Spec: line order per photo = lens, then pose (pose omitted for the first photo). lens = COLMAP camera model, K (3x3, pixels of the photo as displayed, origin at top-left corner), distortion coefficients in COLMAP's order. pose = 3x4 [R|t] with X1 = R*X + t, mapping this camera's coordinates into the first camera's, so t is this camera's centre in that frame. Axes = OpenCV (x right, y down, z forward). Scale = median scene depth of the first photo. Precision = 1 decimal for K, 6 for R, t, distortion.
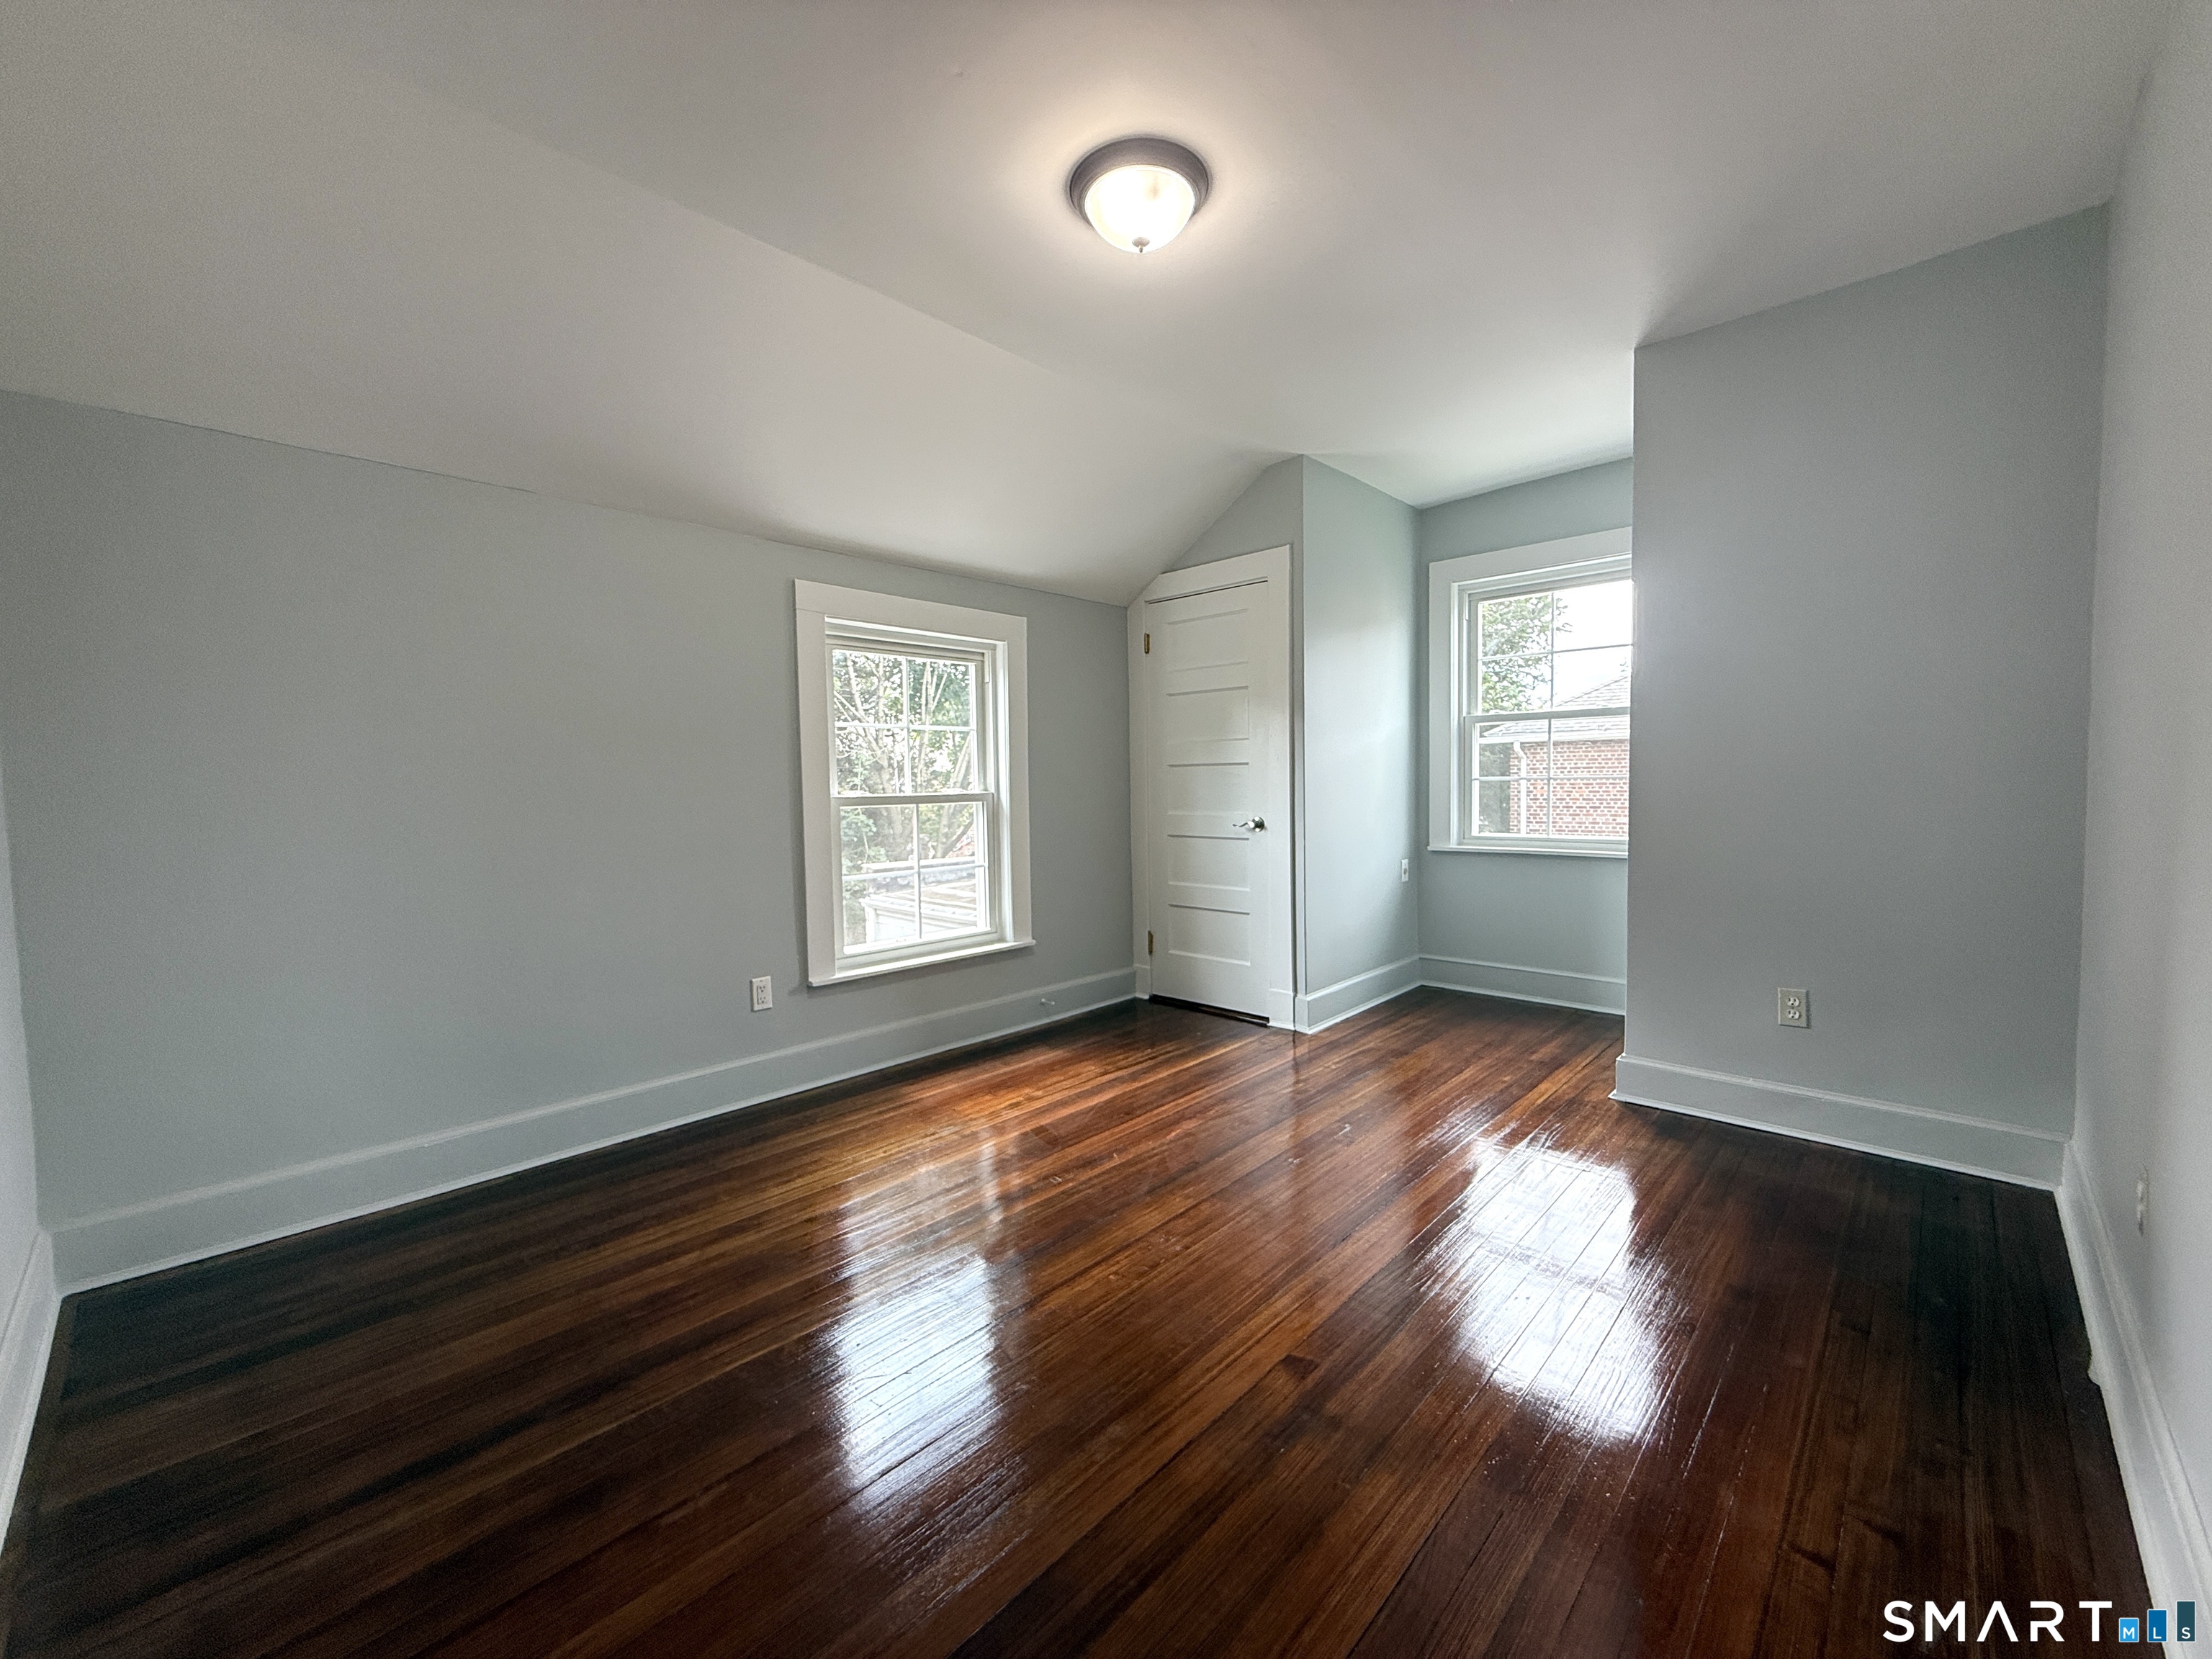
lens RADIAL K [[887.2, 0, 1105.5], [0, 887.2, 826.0], [0, 0, 1]] dist [0.000171, -0.000001]
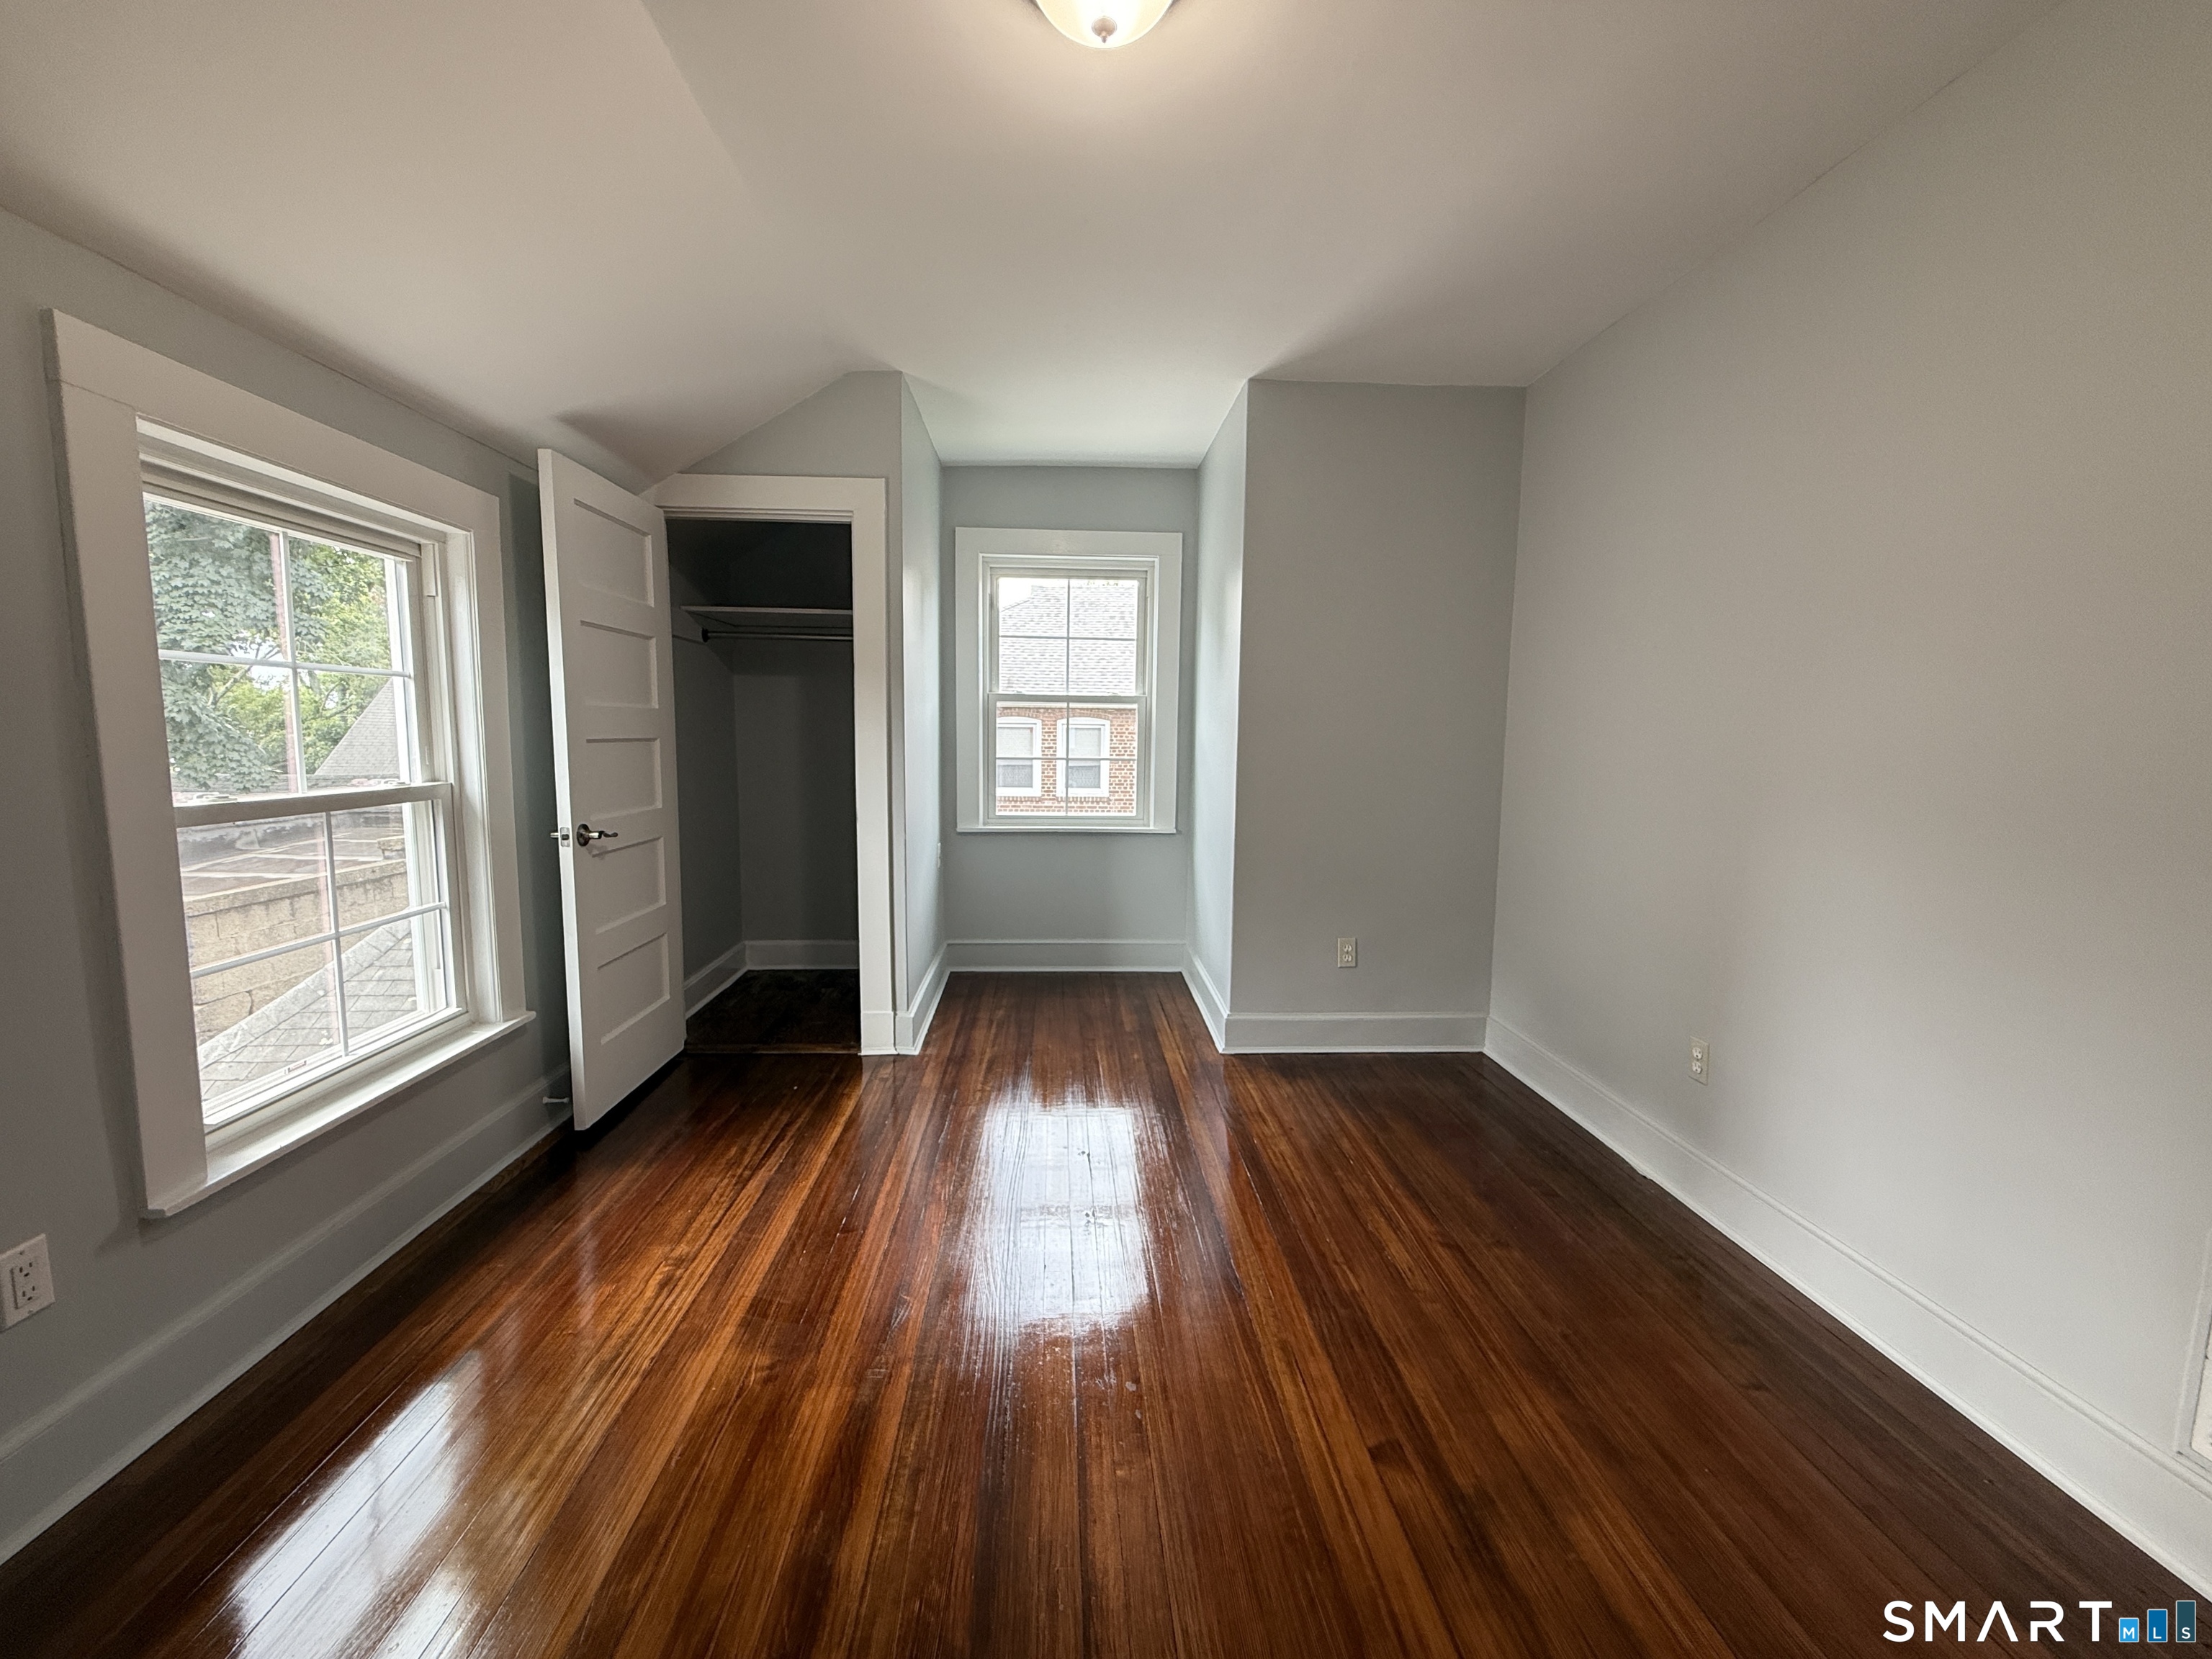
lens RADIAL K [[890.8, 0, 1106.0], [0, 890.8, 829.5], [0, 0, 1]] dist [-0.000204, -0.000030]
pose [[0.682223, -0.054097, 0.729140, -0.340922], [0.011236, 0.997917, 0.063526, -0.051479], [-0.731058, -0.035146, 0.681410, 0.341286]]
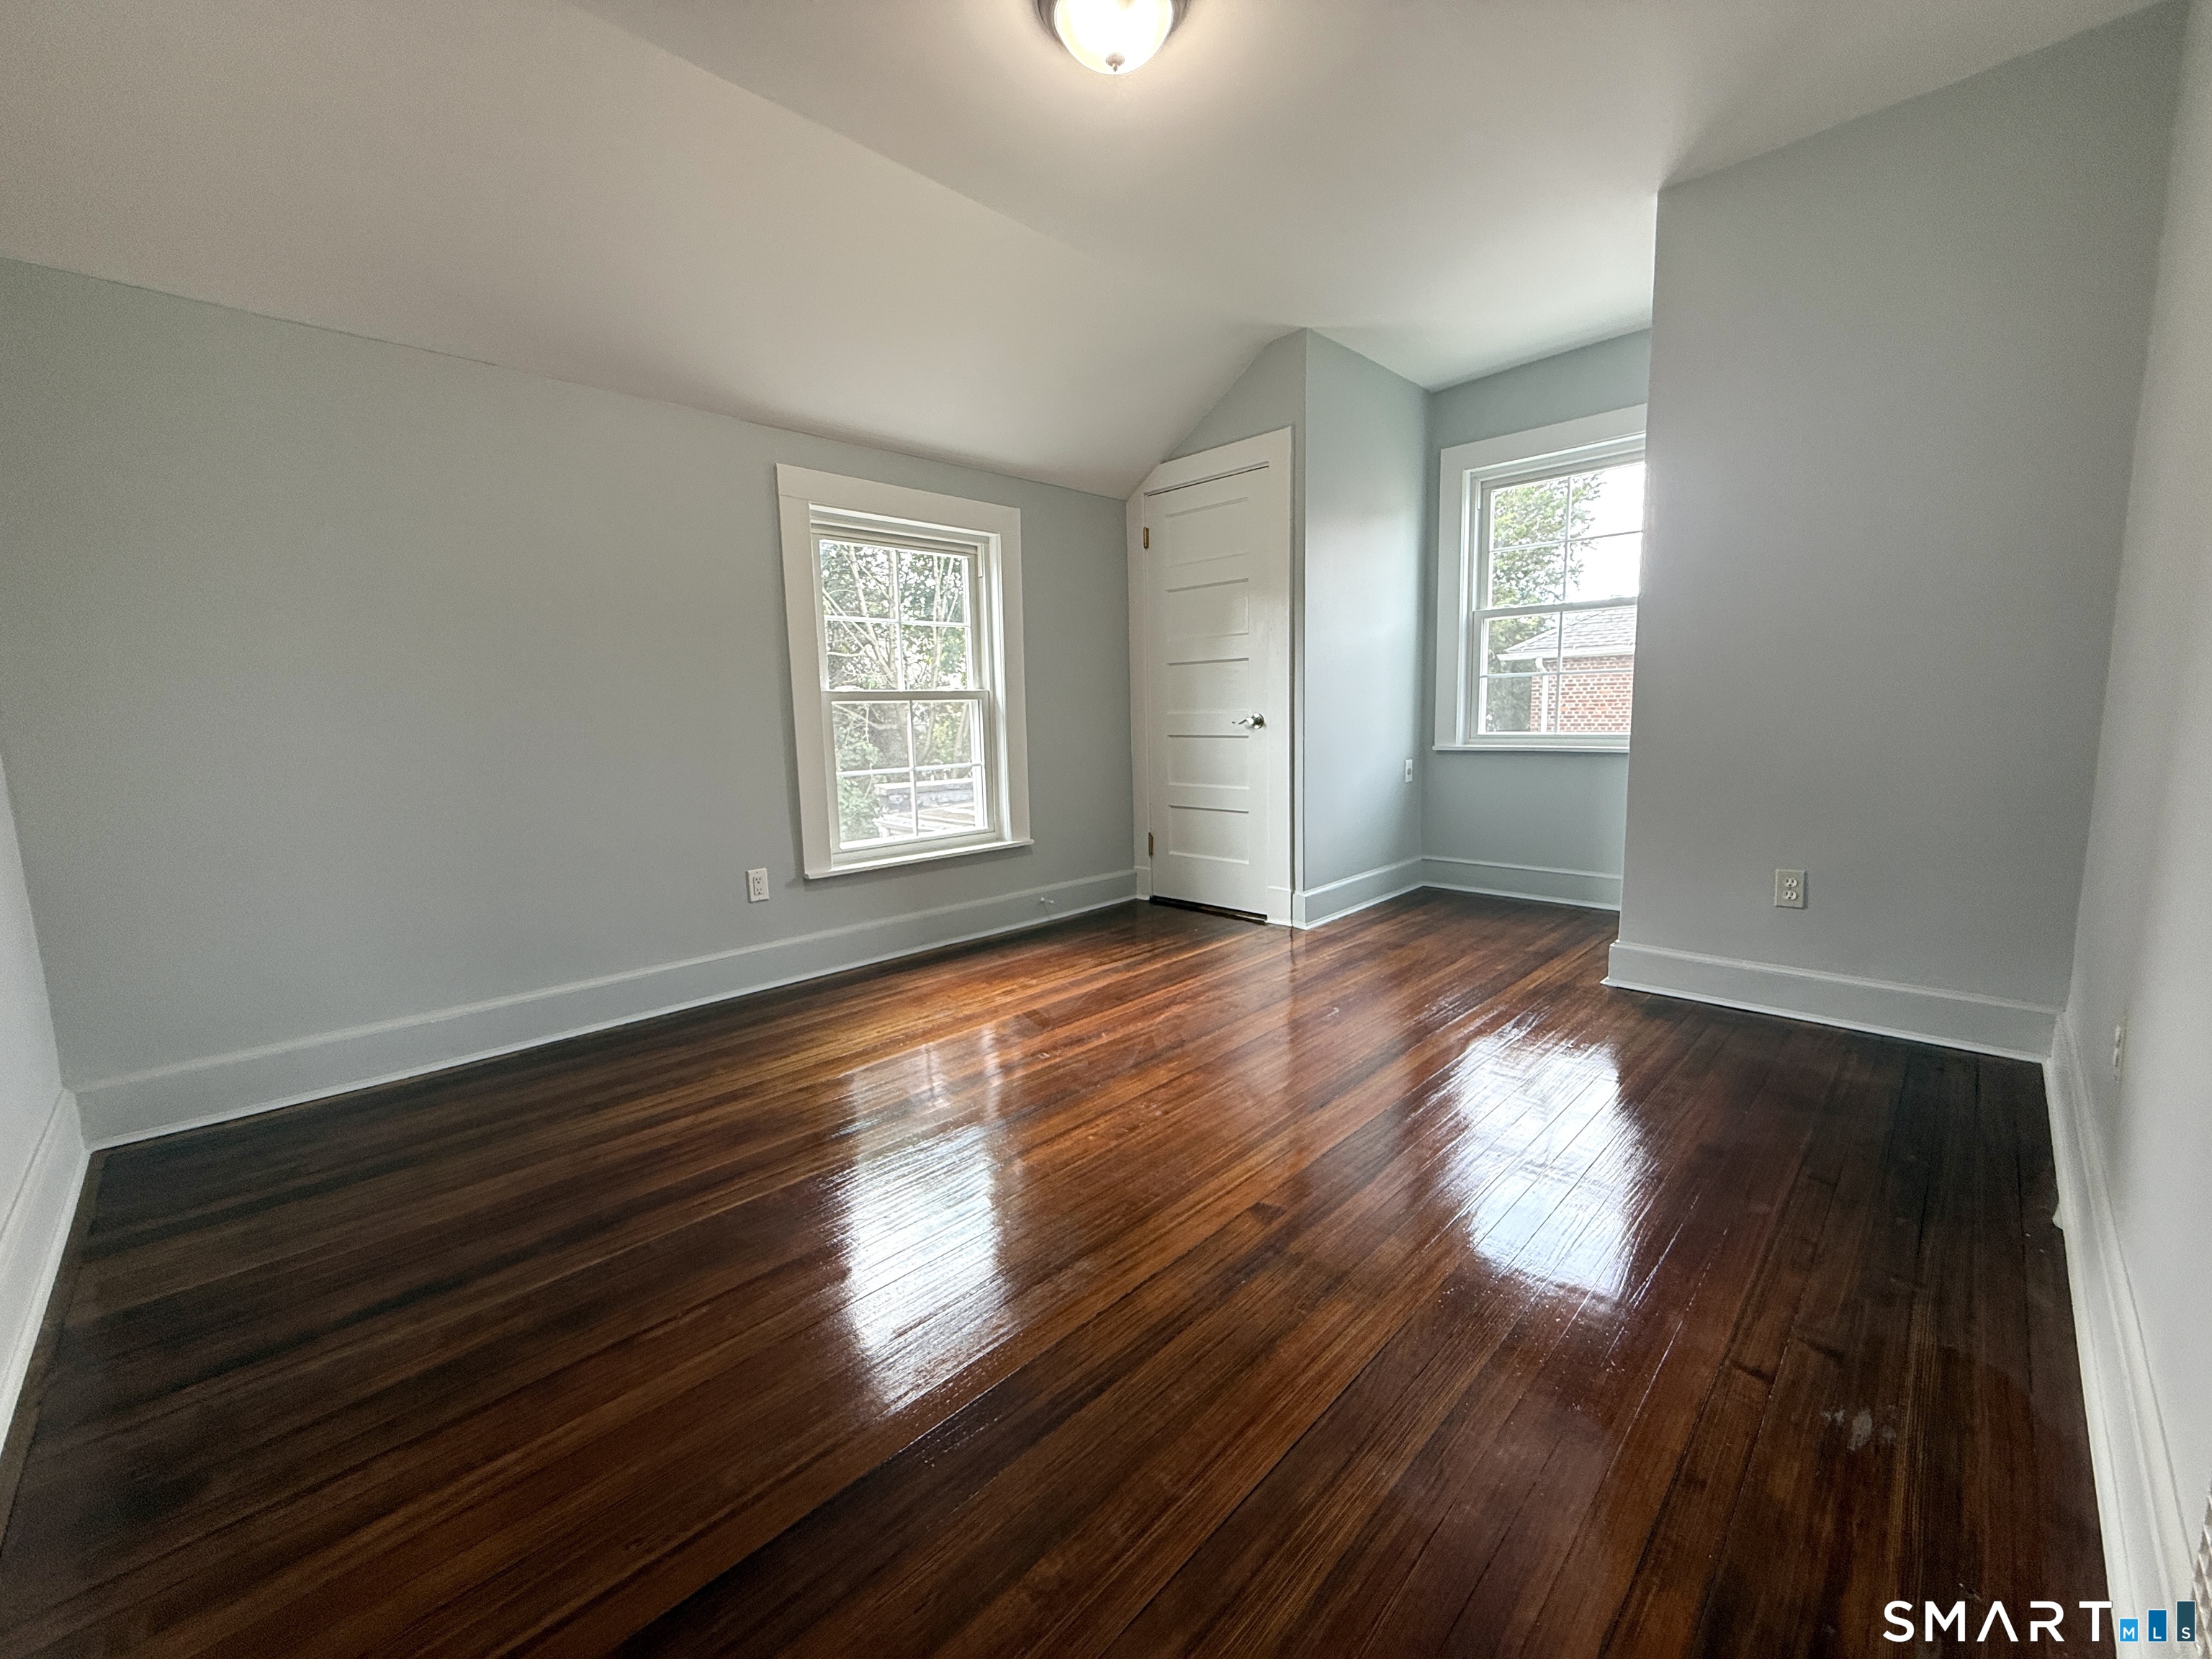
lens RADIAL K [[887.2, 0, 1105.5], [0, 887.2, 826.0], [0, 0, 1]] dist [0.000171, -0.000001]
pose [[0.999756, -0.004901, -0.021546, 0.031337], [0.006602, 0.996805, 0.079603, 0.045513], [0.021087, -0.079726, 0.996594, 0.006613]]
